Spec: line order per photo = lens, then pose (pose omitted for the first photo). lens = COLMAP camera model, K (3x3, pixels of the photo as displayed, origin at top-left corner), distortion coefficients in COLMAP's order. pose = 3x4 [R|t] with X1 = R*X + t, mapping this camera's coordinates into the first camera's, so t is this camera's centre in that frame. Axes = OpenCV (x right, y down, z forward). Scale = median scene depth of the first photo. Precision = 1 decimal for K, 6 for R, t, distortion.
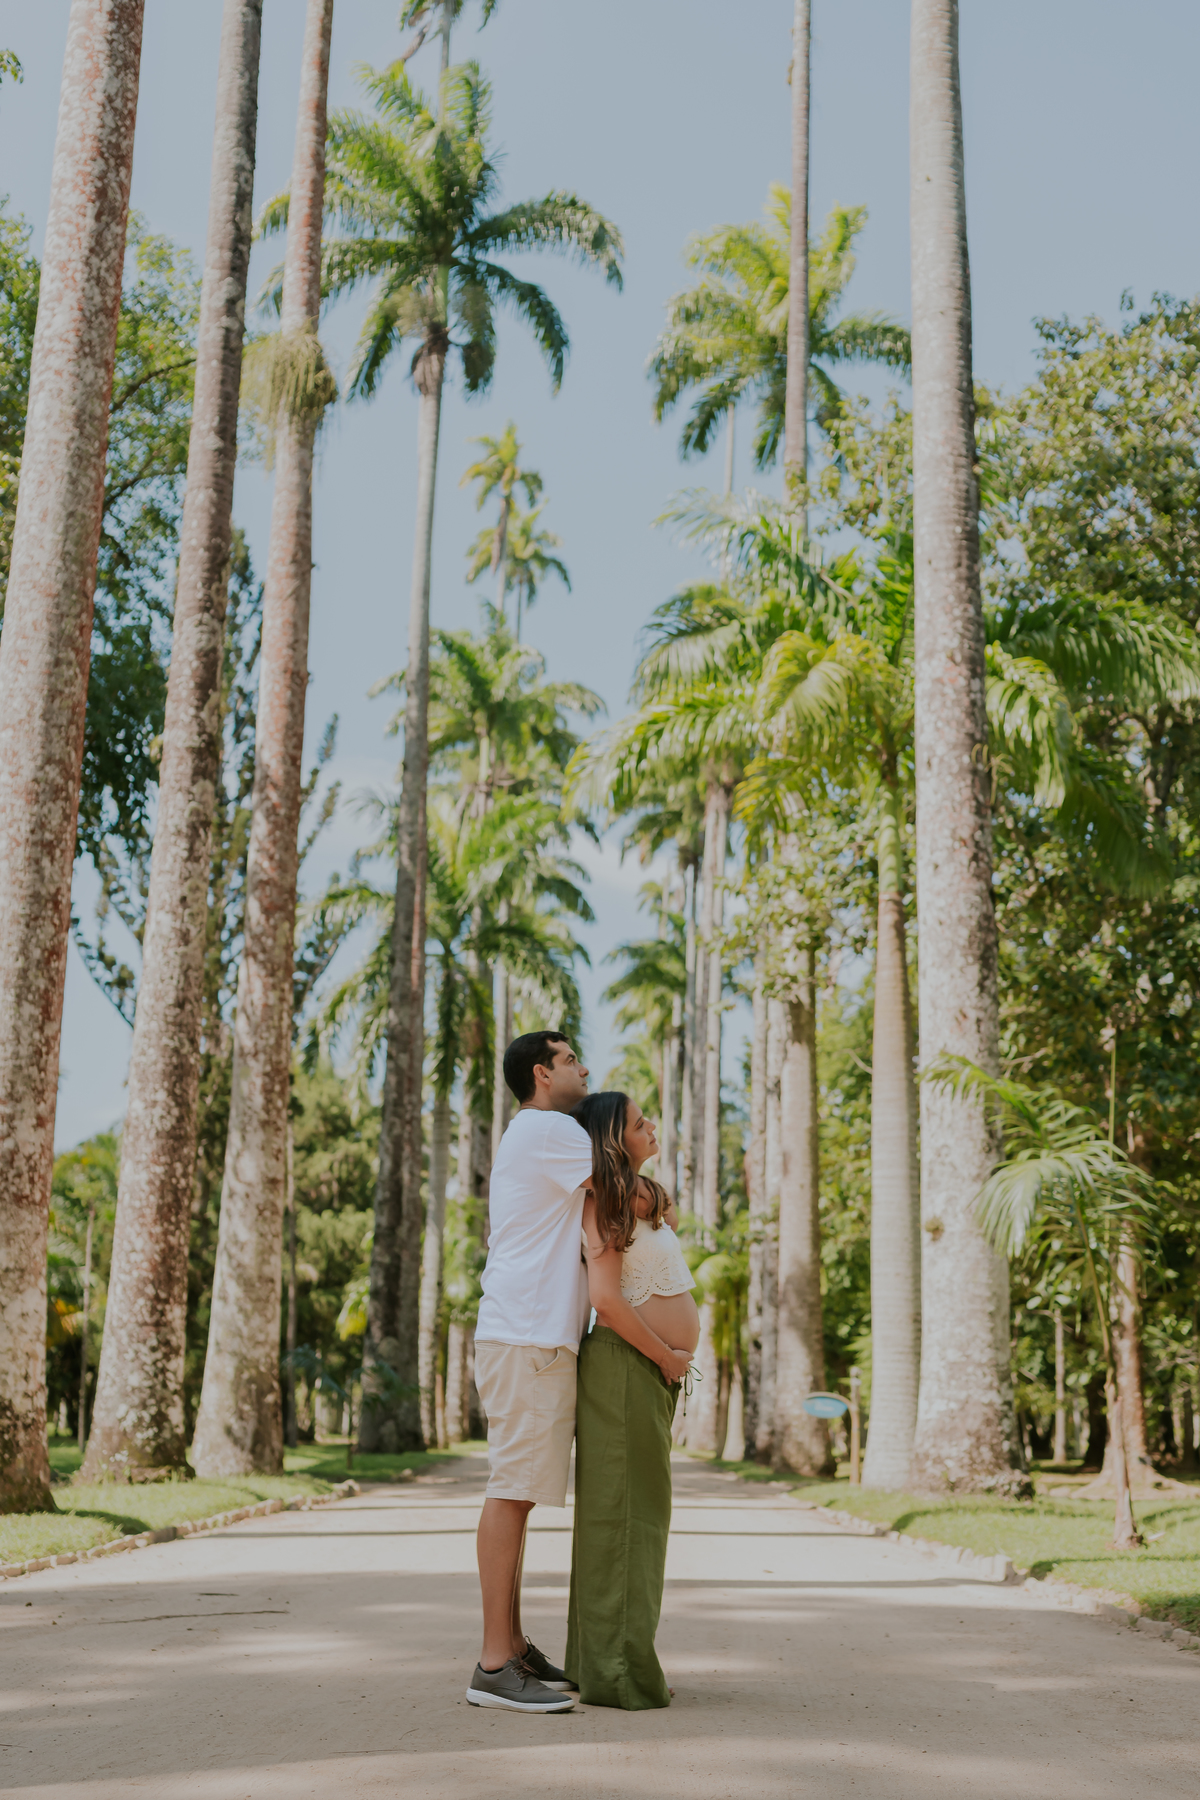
lens RADIAL K [[1793.7, 0, 634.1], [0, 1793.7, 962.7], [0, 0, 1]] dist [0.001178, 0.001279]
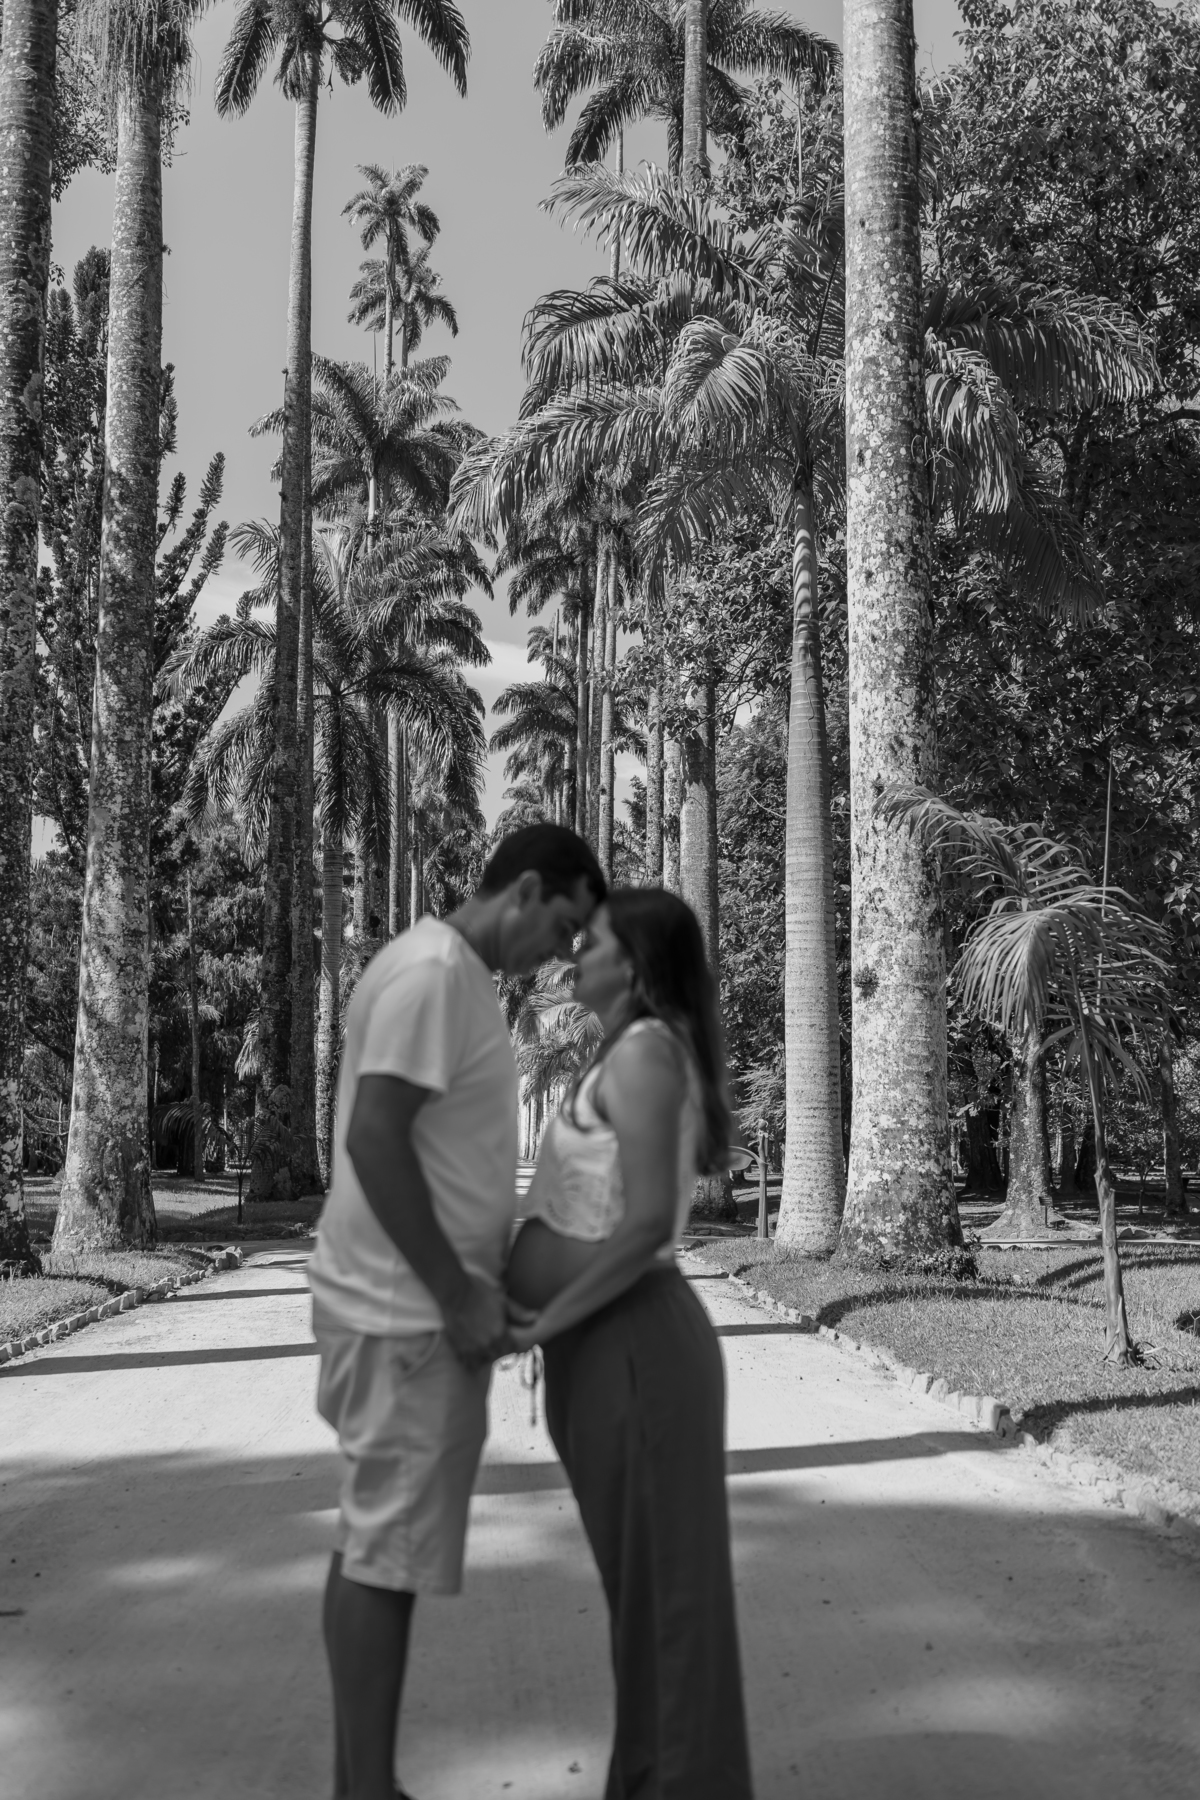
lens RADIAL K [[1689.1, 0, 590.6], [0, 1689.1, 890.7], [0, 0, 1]] dist [-0.005120, 0.012182]
pose [[0.999238, -0.009609, 0.037840, -0.000717], [0.005587, 0.994458, 0.104984, 0.007344], [-0.038639, -0.104693, 0.993754, 0.093195]]
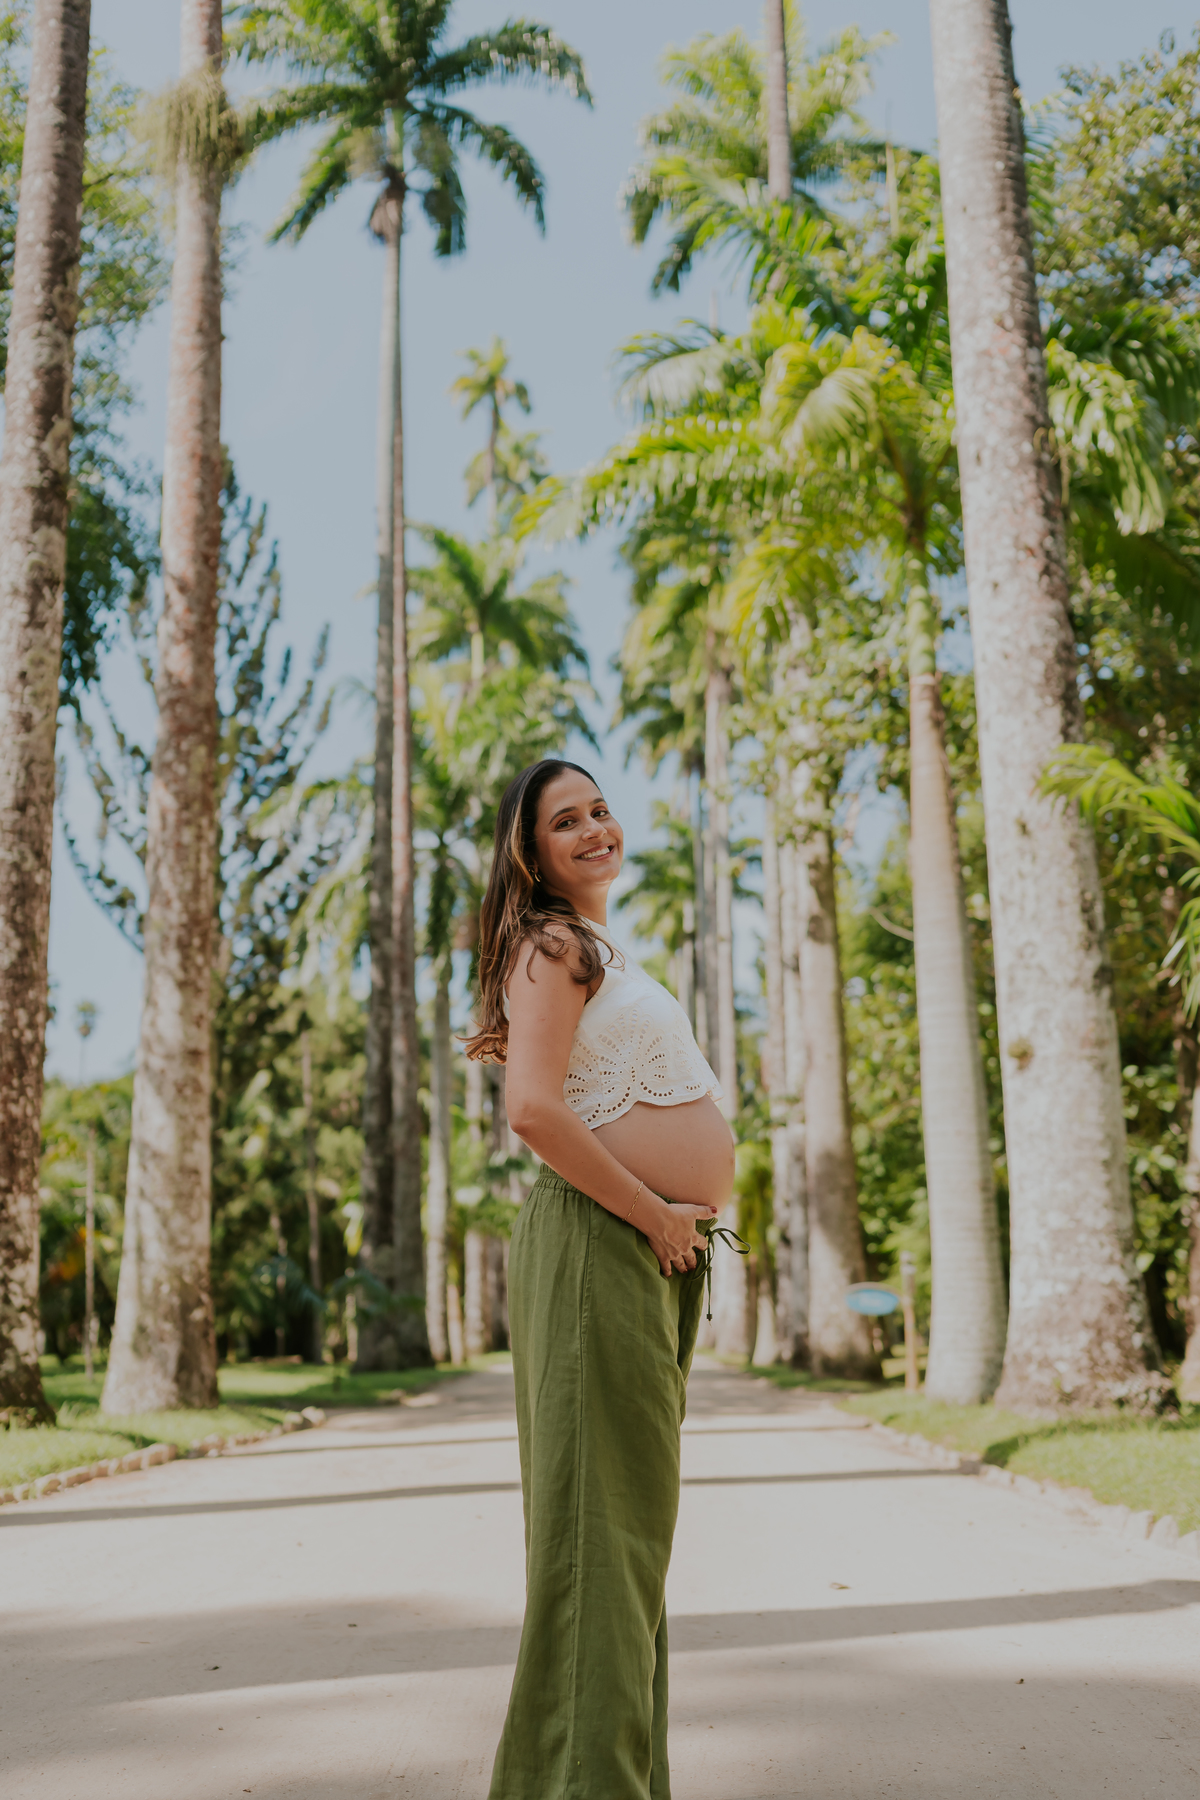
lens RADIAL K [[1689.1, 0, 590.6], [0, 1689.1, 890.7], [0, 0, 1]] dist [-0.005120, 0.012182]
pose [[0.998325, -0.046019, -0.035053, 0.008637], [0.045879, 0.998936, -0.004783, 0.040812], [0.035236, 0.003167, 0.999374, 0.156141]]
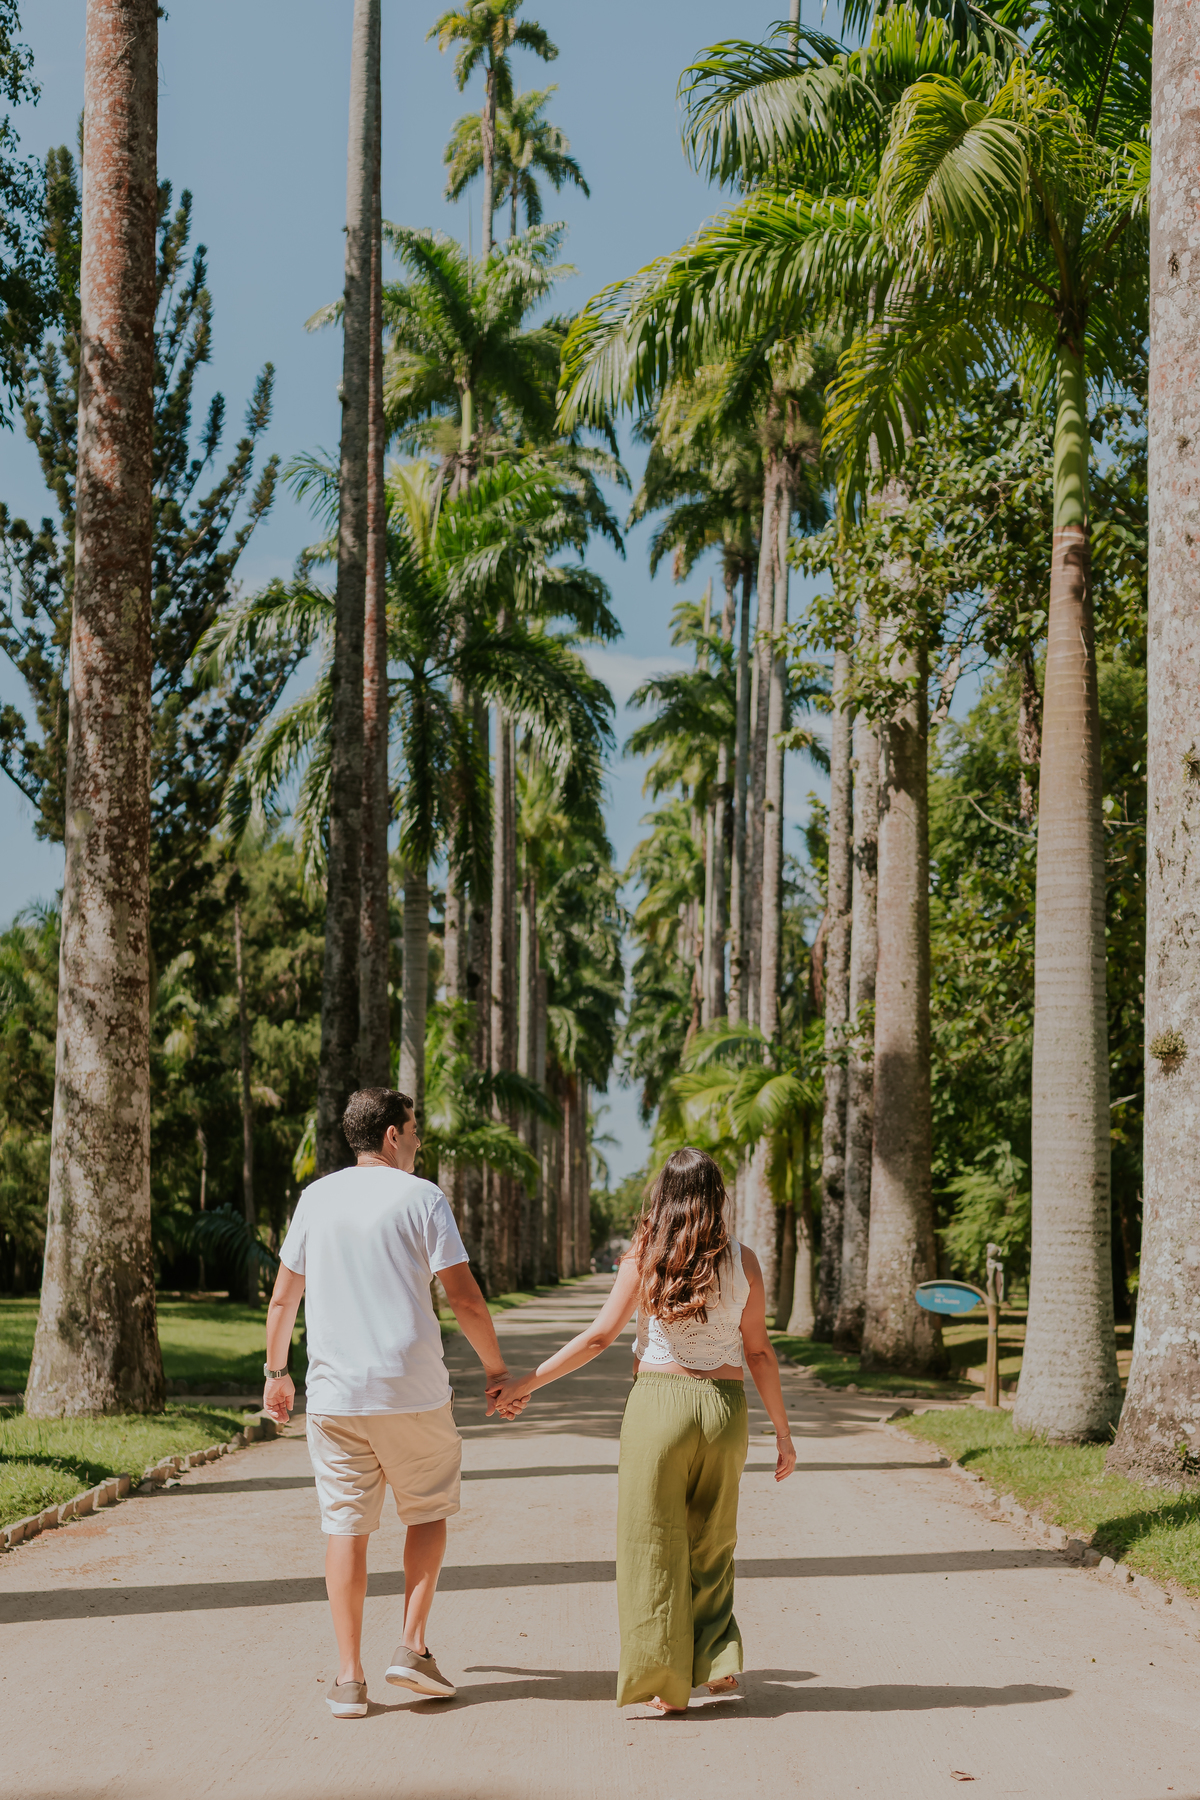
lens RADIAL K [[2122.9, 0, 602.6], [0, 2122.9, 1111.4], [0, 0, 1]] dist [-0.005937, -0.030258]
pose [[0.999483, -0.005432, -0.031687, -0.000923], [0.011091, 0.983378, 0.181232, 0.019247], [0.030175, -0.181490, 0.982930, 0.153478]]
